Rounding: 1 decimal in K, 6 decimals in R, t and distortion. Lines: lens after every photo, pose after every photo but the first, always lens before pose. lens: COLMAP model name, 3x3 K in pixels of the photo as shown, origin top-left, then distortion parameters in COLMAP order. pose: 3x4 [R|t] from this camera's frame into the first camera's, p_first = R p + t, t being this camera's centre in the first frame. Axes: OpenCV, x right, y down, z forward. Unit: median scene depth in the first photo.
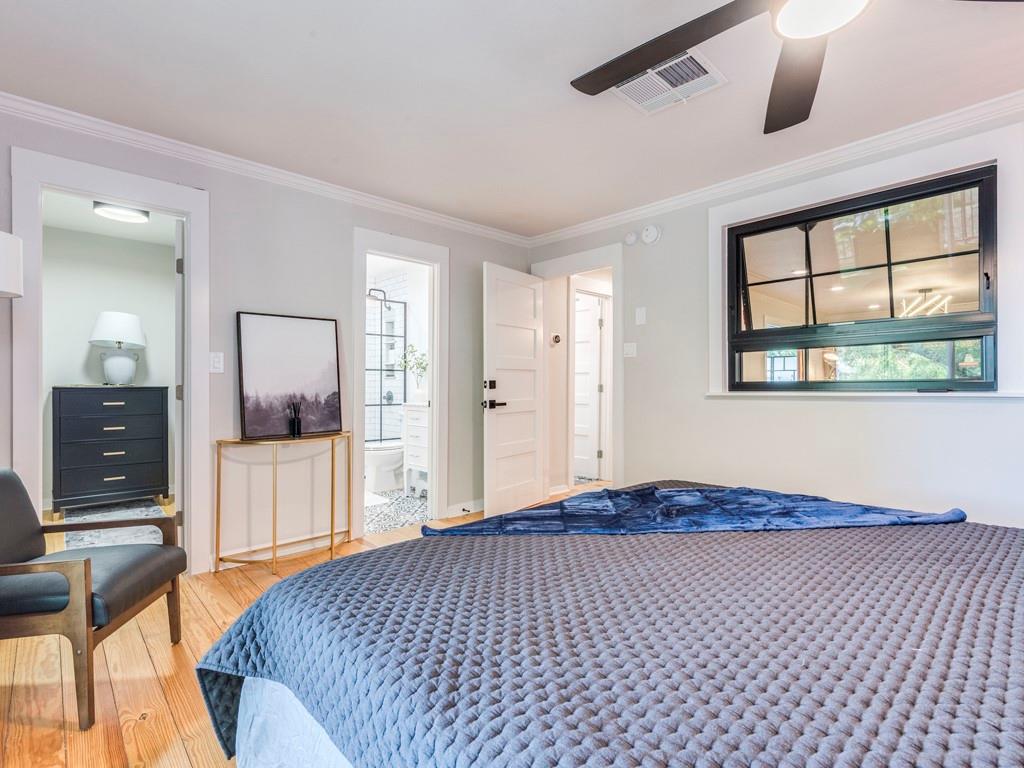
lens RADIAL K [[509.6, 0, 512.0], [0, 509.6, 384.0], [0, 0, 1]] dist [0.000322, -0.000218]
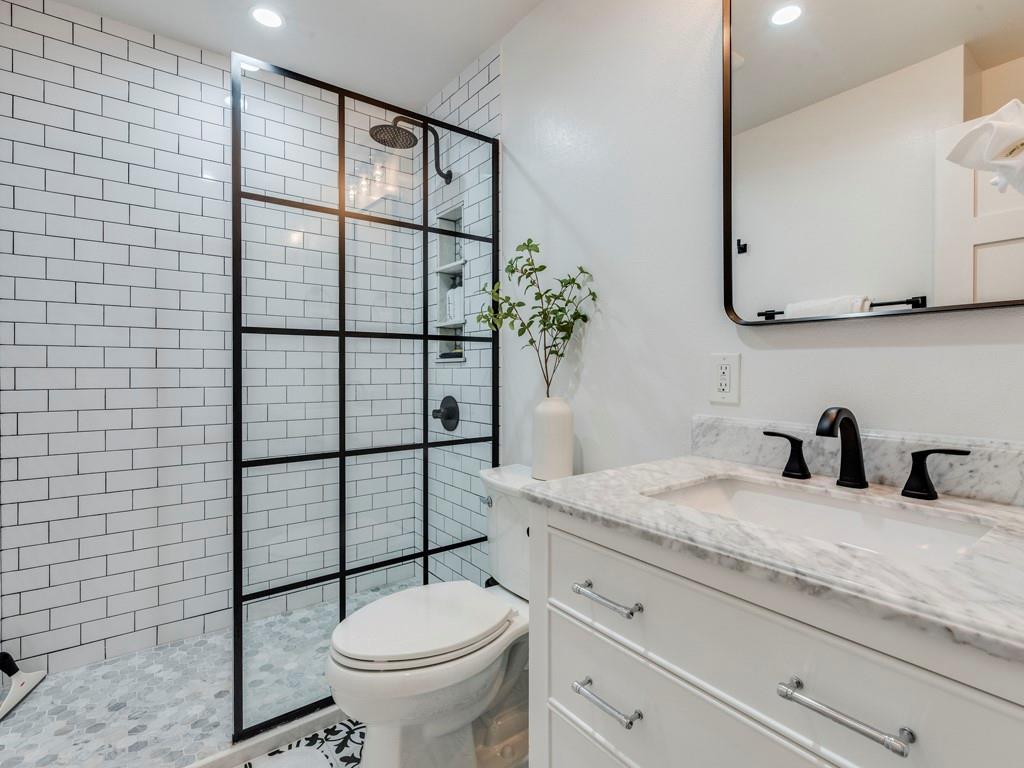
lens RADIAL K [[509.6, 0, 512.0], [0, 509.6, 384.0], [0, 0, 1]] dist [0.000322, -0.000218]
pose [[0.994990, 0.007933, -0.099656, -0.163405], [-0.004382, 0.999349, 0.035801, -0.008818], [0.099875, -0.035185, 0.994378, 0.657089]]
